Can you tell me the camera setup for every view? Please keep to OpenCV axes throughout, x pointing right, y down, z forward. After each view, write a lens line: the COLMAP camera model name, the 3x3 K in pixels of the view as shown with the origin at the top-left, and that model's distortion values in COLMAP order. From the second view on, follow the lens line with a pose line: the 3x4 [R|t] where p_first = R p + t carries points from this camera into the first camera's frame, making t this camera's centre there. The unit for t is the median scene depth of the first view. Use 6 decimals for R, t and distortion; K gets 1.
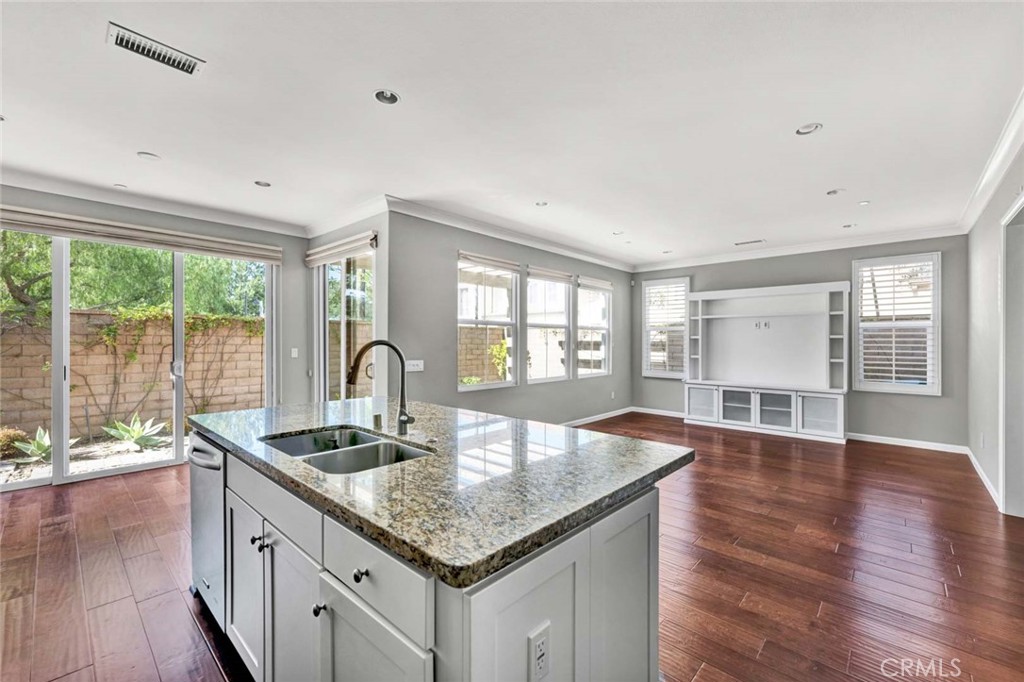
lens RADIAL K [[423.5, 0, 528.4], [0, 423.5, 341.5], [0, 0, 1]] dist [0.016611, 0.000474]
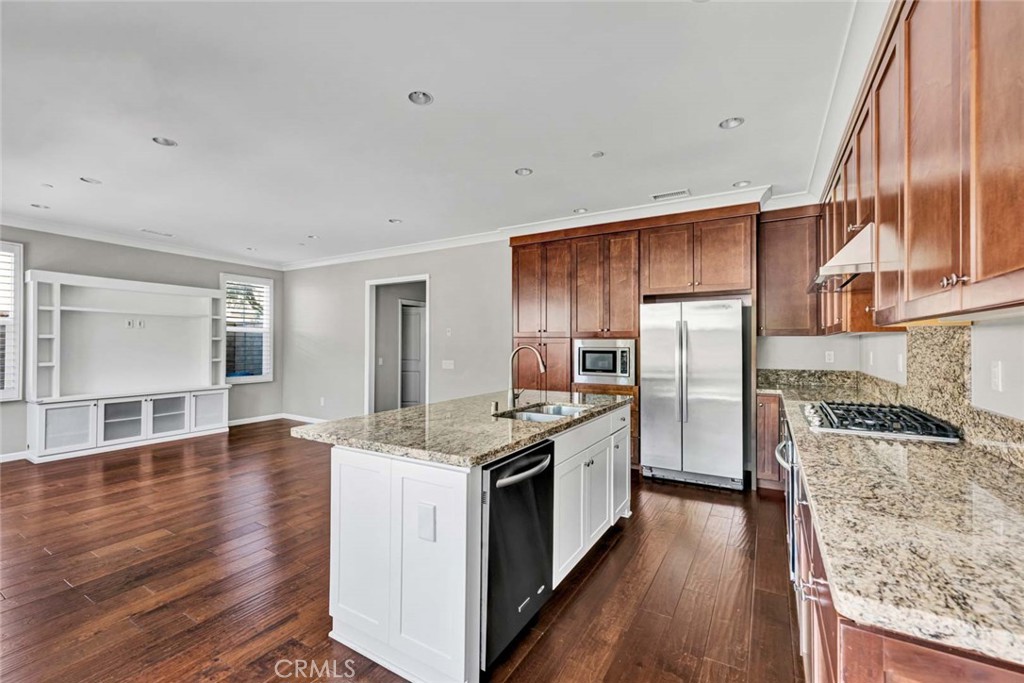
lens RADIAL K [[423.5, 0, 506.6], [0, 423.5, 343.0], [0, 0, 1]] dist [0.016611, 0.000474]
pose [[-0.203034, 0.000003, 0.979172, -0.449052], [-0.003711, 0.999993, -0.000773, -0.000896], [-0.979165, -0.003791, -0.203033, 0.408130]]
